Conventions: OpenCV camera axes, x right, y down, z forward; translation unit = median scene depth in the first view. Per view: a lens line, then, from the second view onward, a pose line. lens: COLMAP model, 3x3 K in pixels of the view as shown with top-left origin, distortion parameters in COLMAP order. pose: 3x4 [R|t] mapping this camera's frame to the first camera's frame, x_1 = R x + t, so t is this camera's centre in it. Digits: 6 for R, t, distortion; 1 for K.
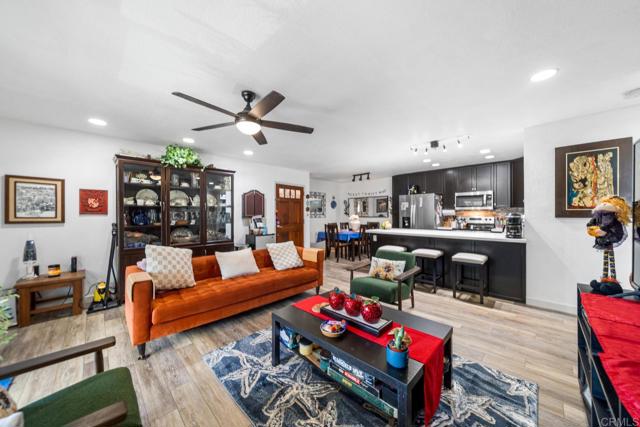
lens RADIAL K [[223.1, 0, 325.0], [0, 223.1, 214.3], [0, 0, 1]] dist [-0.000827, -0.000164]
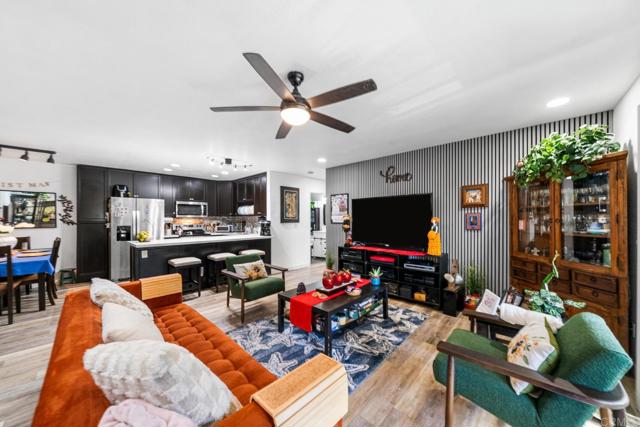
lens RADIAL K [[225.1, 0, 318.5], [0, 225.1, 220.3], [0, 0, 1]] dist [-0.001590, -0.000224]
pose [[-0.004787, 0.000579, 0.999988, -0.429947], [0.007340, 0.999973, -0.000544, -0.001602], [-0.999962, 0.007337, -0.004791, 0.338412]]
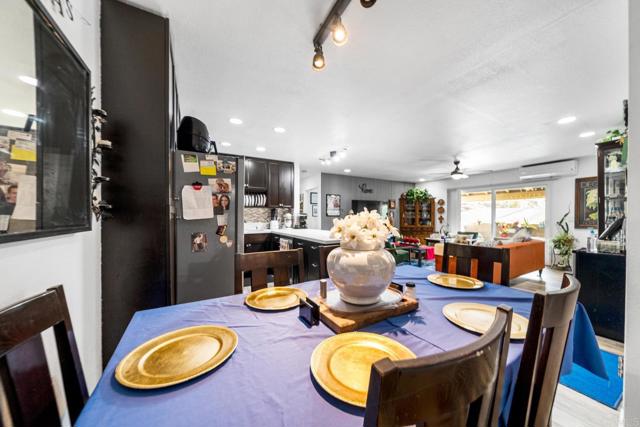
lens RADIAL K [[223.1, 0, 325.0], [0, 223.1, 214.3], [0, 0, 1]] dist [-0.000827, -0.000164]
pose [[-0.960501, 0.009040, 0.278130, 0.128741], [0.008183, 0.999958, -0.004242, 0.005608], [-0.278157, -0.001799, -0.960534, 1.351936]]
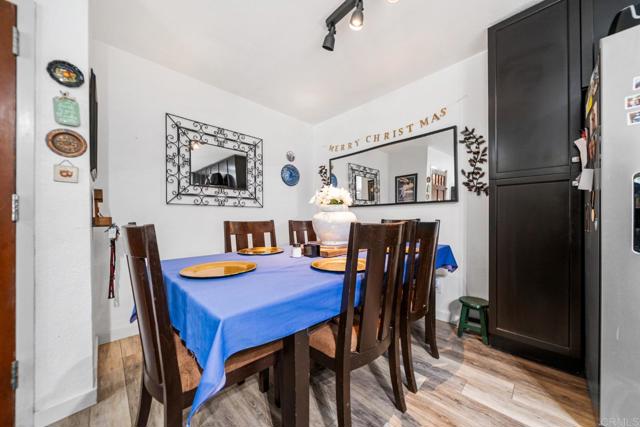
lens RADIAL K [[224.0, 0, 323.7], [0, 224.0, 217.4], [0, 0, 1]] dist [-0.001666, 0.000032]
pose [[0.999601, -0.001622, -0.028196, 0.149492], [0.001462, 0.999983, -0.005673, 0.043483], [0.028205, 0.005630, 0.999586, 0.881007]]
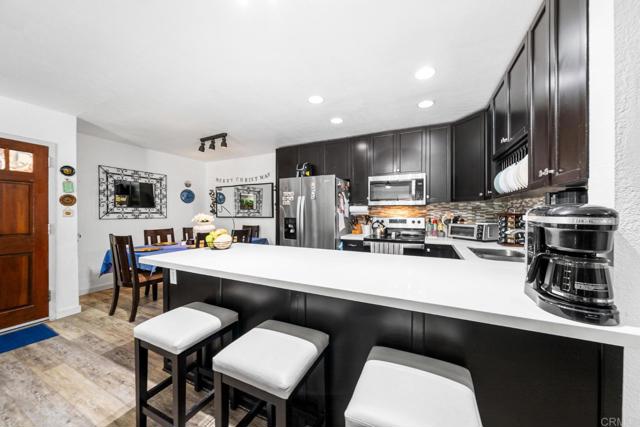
lens RADIAL K [[223.1, 0, 325.0], [0, 223.1, 214.3], [0, 0, 1]] dist [-0.000827, -0.000164]
pose [[0.947886, 0.003632, 0.318588, 0.276642], [-0.004519, 0.999988, 0.002046, 0.002104], [-0.318576, -0.003379, 0.947891, 0.460614]]
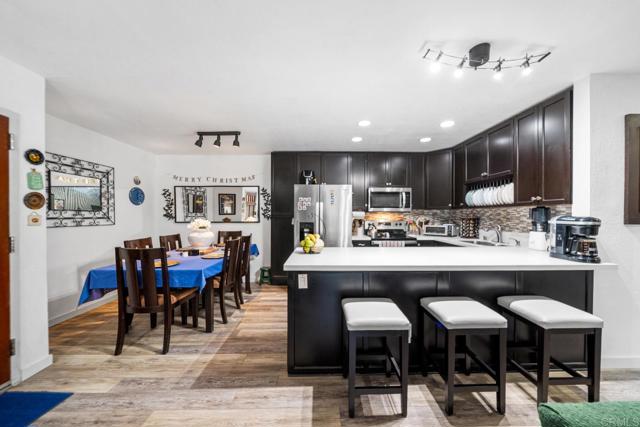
lens RADIAL K [[224.0, 0, 323.7], [0, 224.0, 217.4], [0, 0, 1]] dist [-0.001666, 0.000032]
pose [[0.713603, -0.000290, 0.700550, -0.014365], [-0.002171, 0.999994, 0.002625, -0.002270], [-0.700547, -0.003394, 0.713598, 0.566765]]
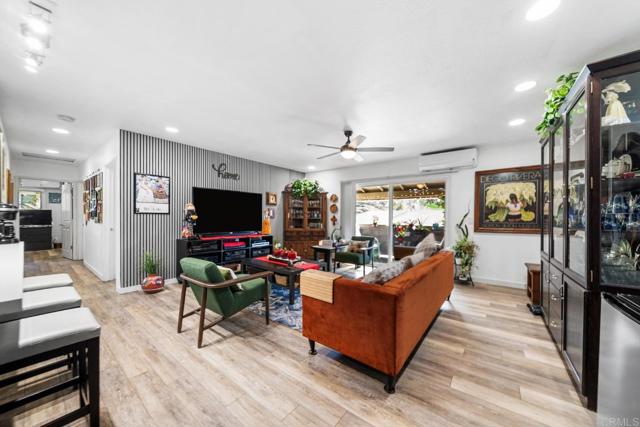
lens RADIAL K [[227.2, 0, 323.7], [0, 227.2, 219.1], [0, 0, 1]] dist [-0.000648, -0.000096]
pose [[-0.994680, -0.001127, -0.103002, -0.005798], [-0.002548, 0.999903, 0.013661, 0.014506], [0.102977, 0.013851, -0.994587, 0.934703]]
